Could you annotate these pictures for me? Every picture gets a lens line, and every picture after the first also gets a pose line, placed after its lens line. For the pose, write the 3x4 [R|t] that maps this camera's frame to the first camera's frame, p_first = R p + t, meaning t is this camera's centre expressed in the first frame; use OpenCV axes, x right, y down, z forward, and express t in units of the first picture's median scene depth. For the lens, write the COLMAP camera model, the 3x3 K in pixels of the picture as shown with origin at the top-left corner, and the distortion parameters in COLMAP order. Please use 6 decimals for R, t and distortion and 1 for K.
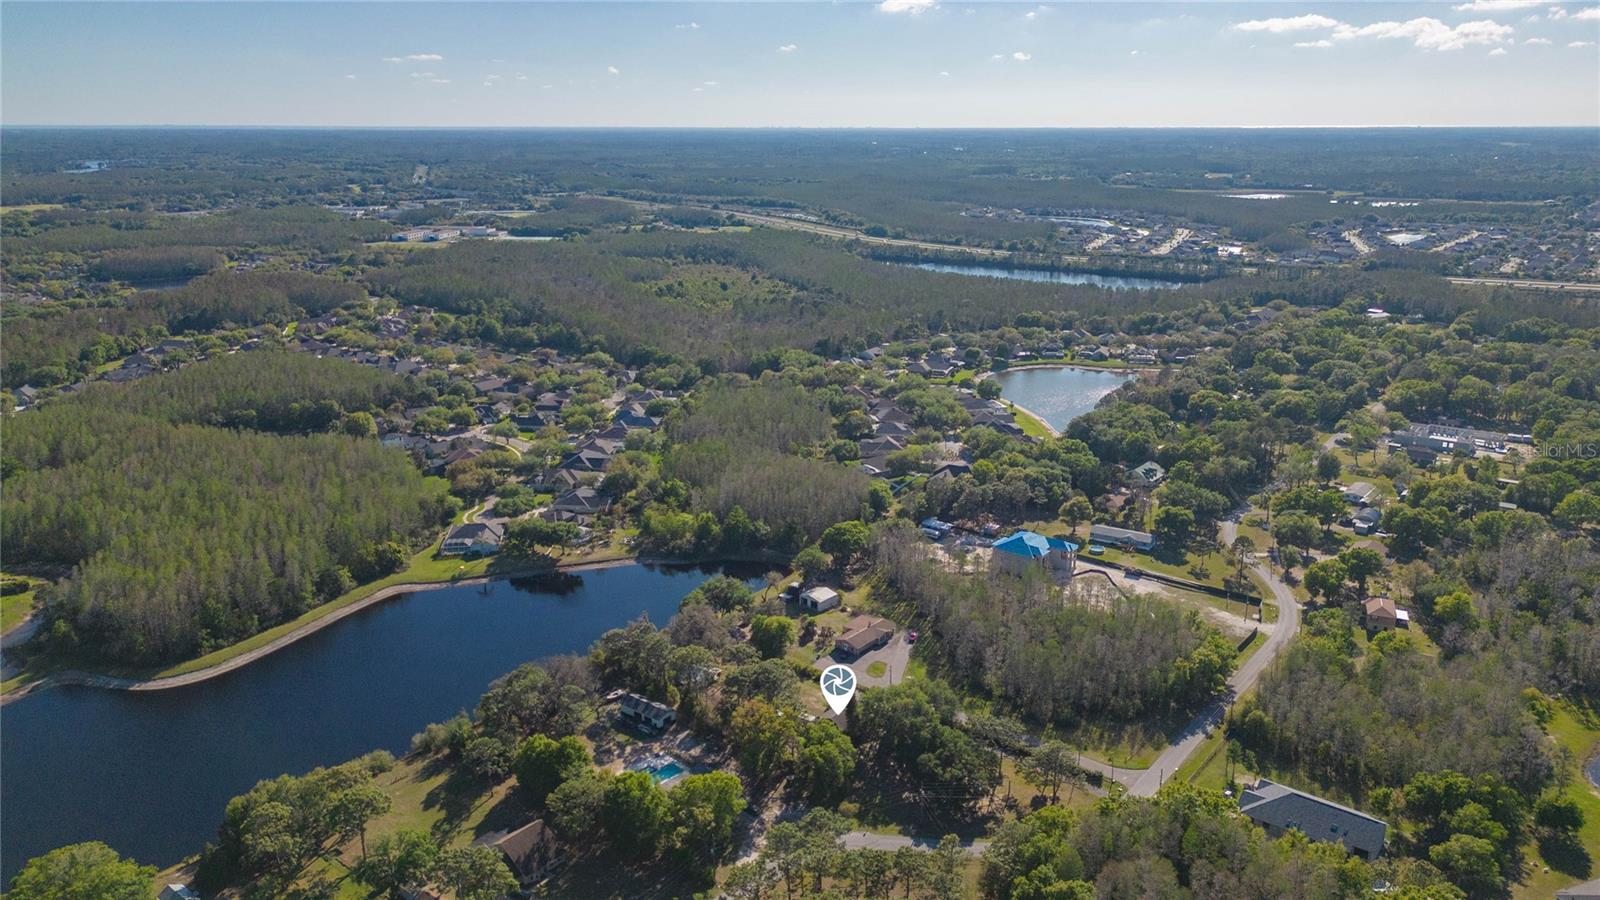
lens RADIAL K [[1159.4, 0, 794.8], [0, 1159.4, 422.5], [0, 0, 1]] dist [0.079442, -0.106825]
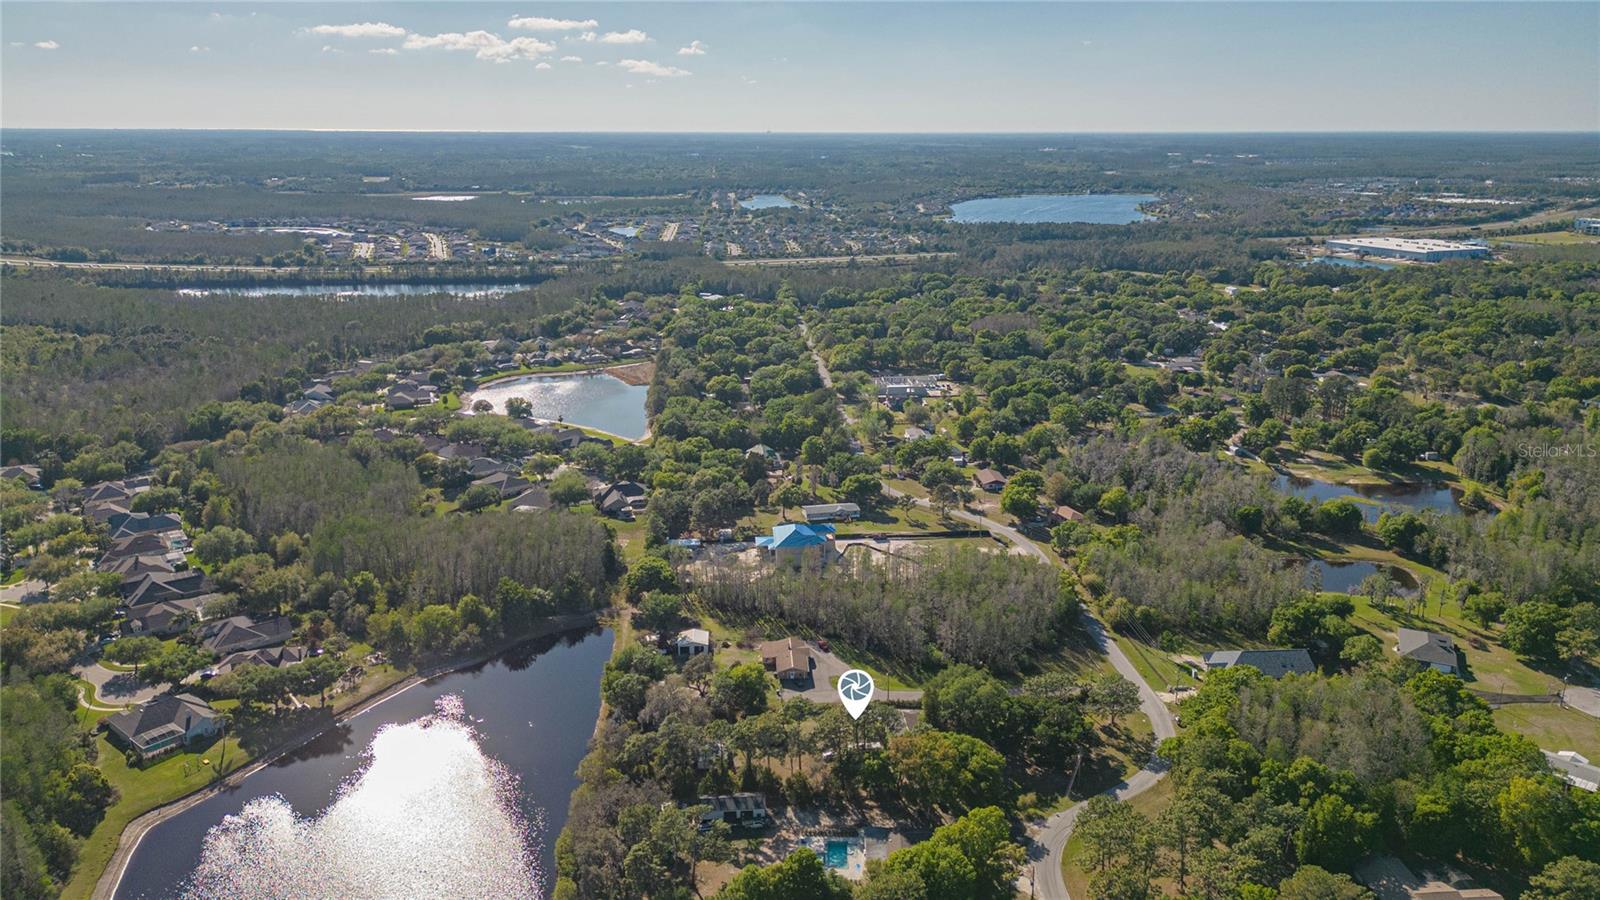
lens RADIAL K [[1132.3, 0, 820.6], [0, 1132.3, 448.8], [0, 0, 1]] dist [0.037058, -0.000295]
pose [[0.724690, -0.186384, 0.663390, -0.436418], [0.170010, 0.981325, 0.089990, -0.058782], [-0.667774, 0.047568, 0.742843, 0.230831]]
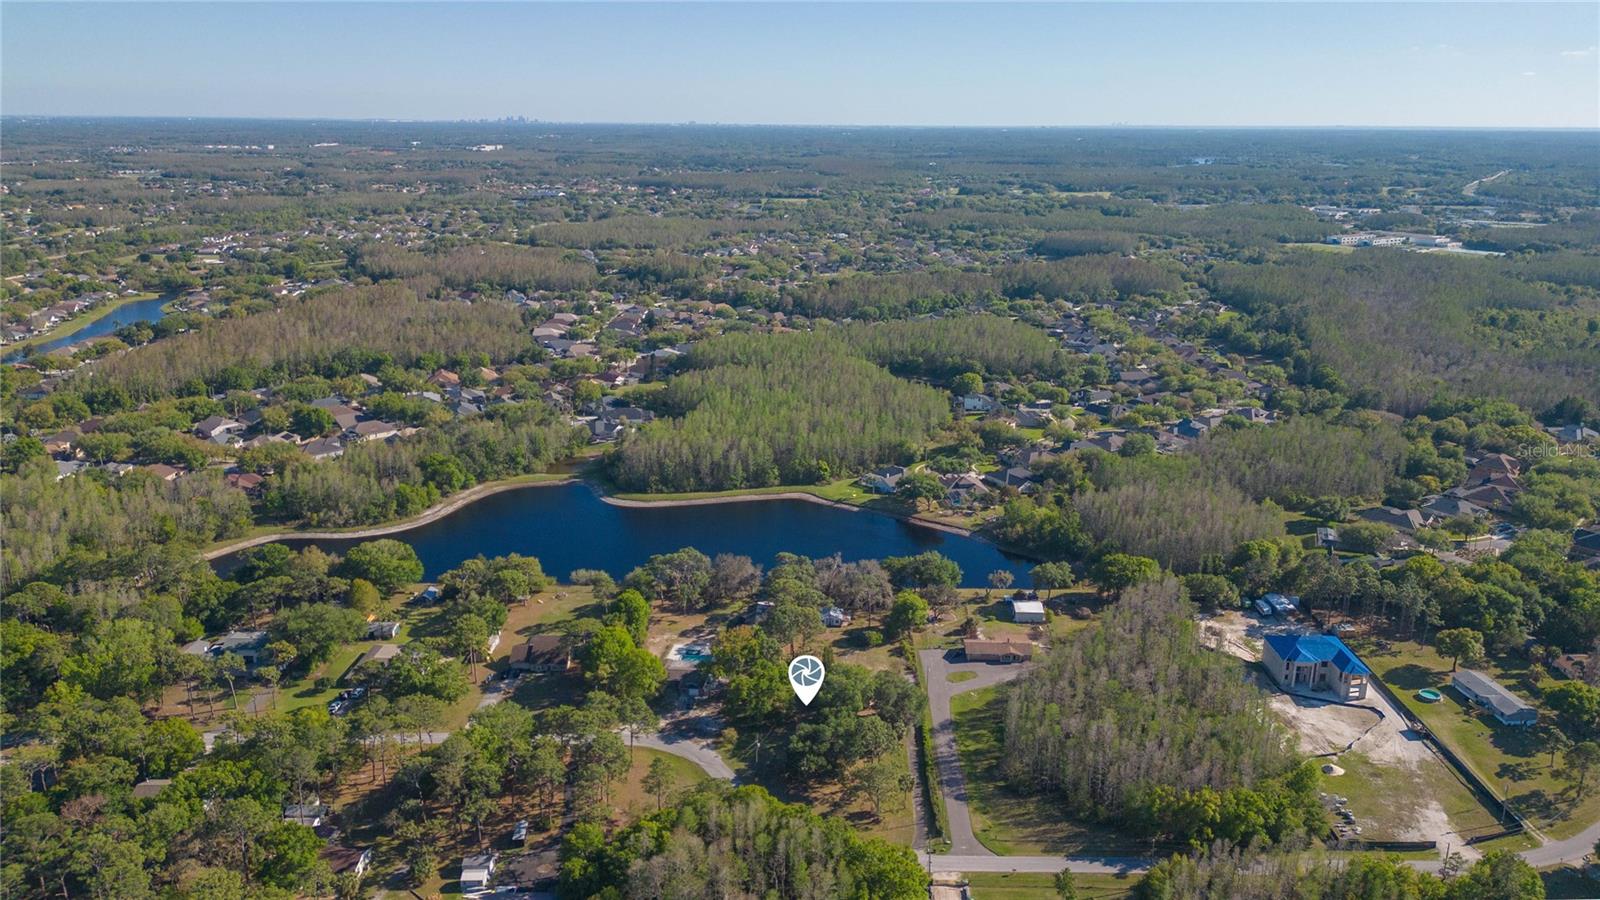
lens RADIAL K [[1119.6, 0, 811.2], [0, 1119.6, 449.1], [0, 0, 1]] dist [0.078784, -0.093634]
pose [[0.611425, 0.224477, -0.758795, 0.543934], [-0.202773, 0.971347, 0.123966, -0.055624], [0.764881, 0.078067, 0.639424, 0.217194]]
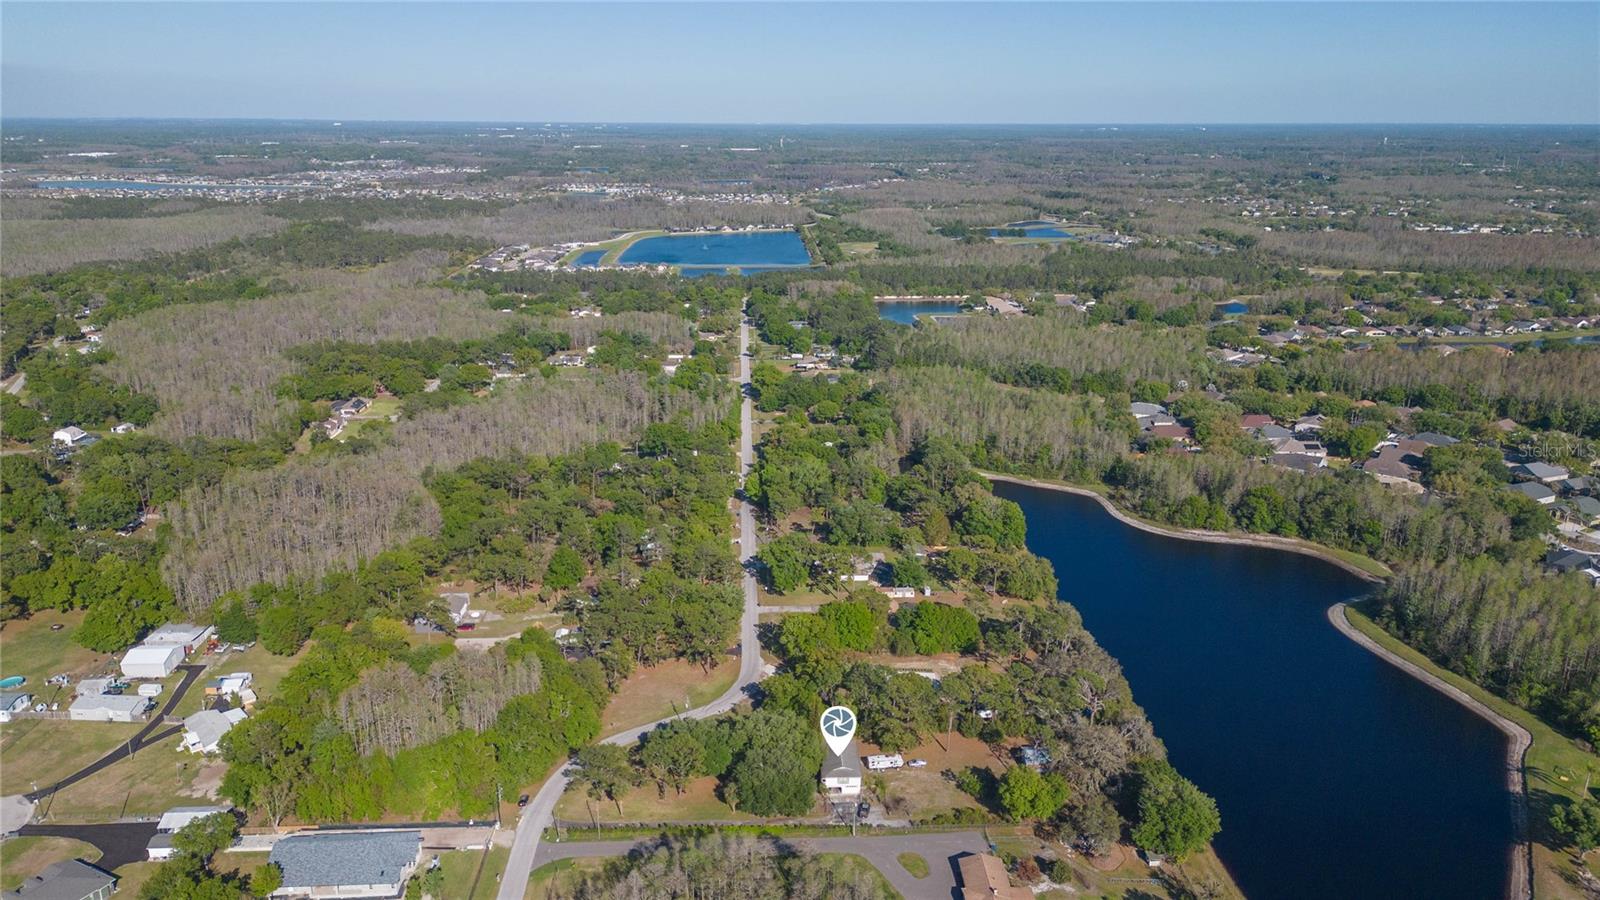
lens RADIAL K [[1119.6, 0, 811.2], [0, 1119.6, 449.1], [0, 0, 1]] dist [0.078784, -0.093634]
pose [[-0.747805, 0.173647, -0.640808, 0.423170], [-0.177051, 0.878079, 0.444557, -0.254585], [0.639876, 0.445897, -0.625887, 1.029127]]
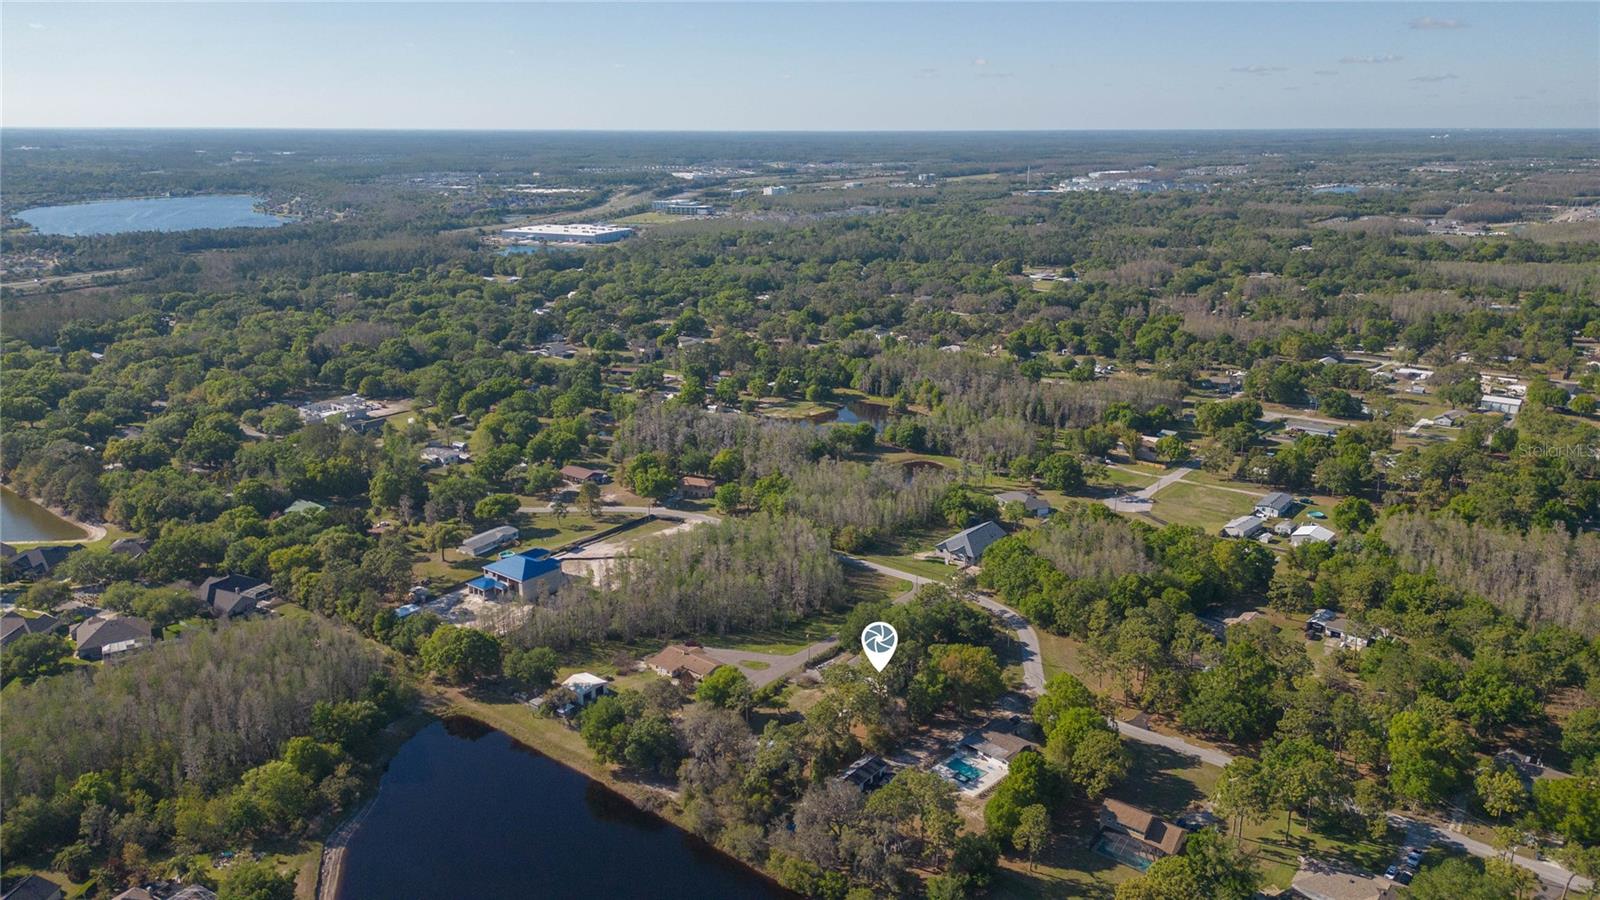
lens RADIAL K [[1119.6, 0, 811.2], [0, 1119.6, 449.1], [0, 0, 1]] dist [0.078784, -0.093634]
pose [[-0.011039, -0.276490, 0.960954, -0.664971], [0.249538, 0.929845, 0.270406, -0.176176], [-0.968302, 0.242779, 0.058730, 0.679940]]
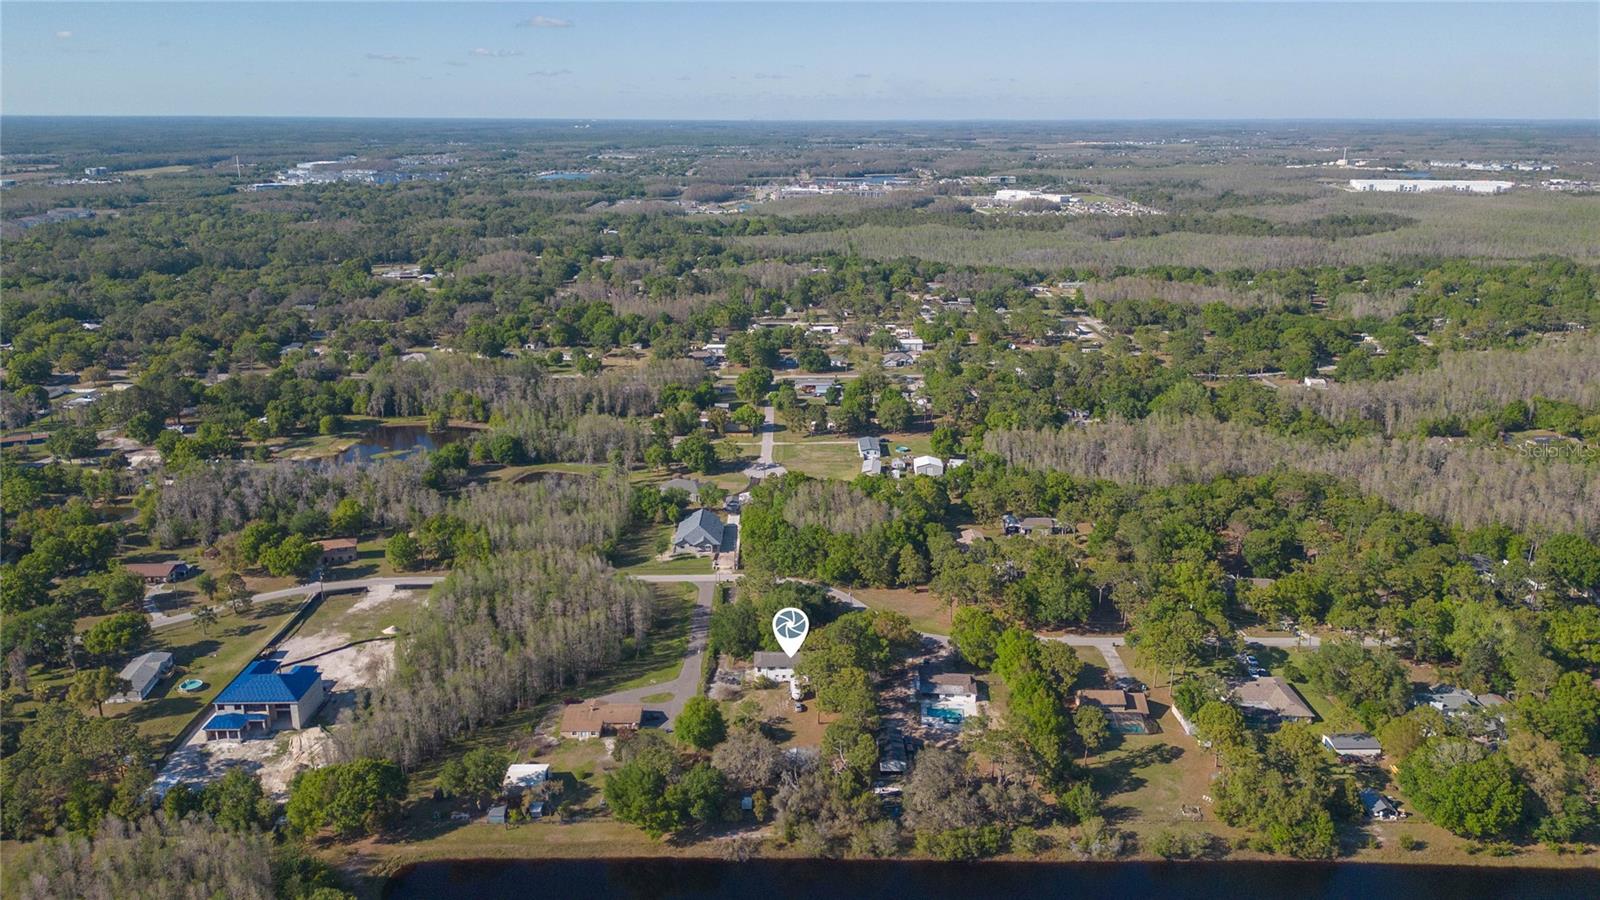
lens RADIAL K [[1159.4, 0, 794.8], [0, 1159.4, 422.5], [0, 0, 1]] dist [0.079442, -0.106825]
pose [[-0.643781, -0.198005, 0.739148, -0.530437], [0.187114, 0.895884, 0.402964, -0.282387], [-0.741980, 0.397725, -0.539704, 1.076072]]
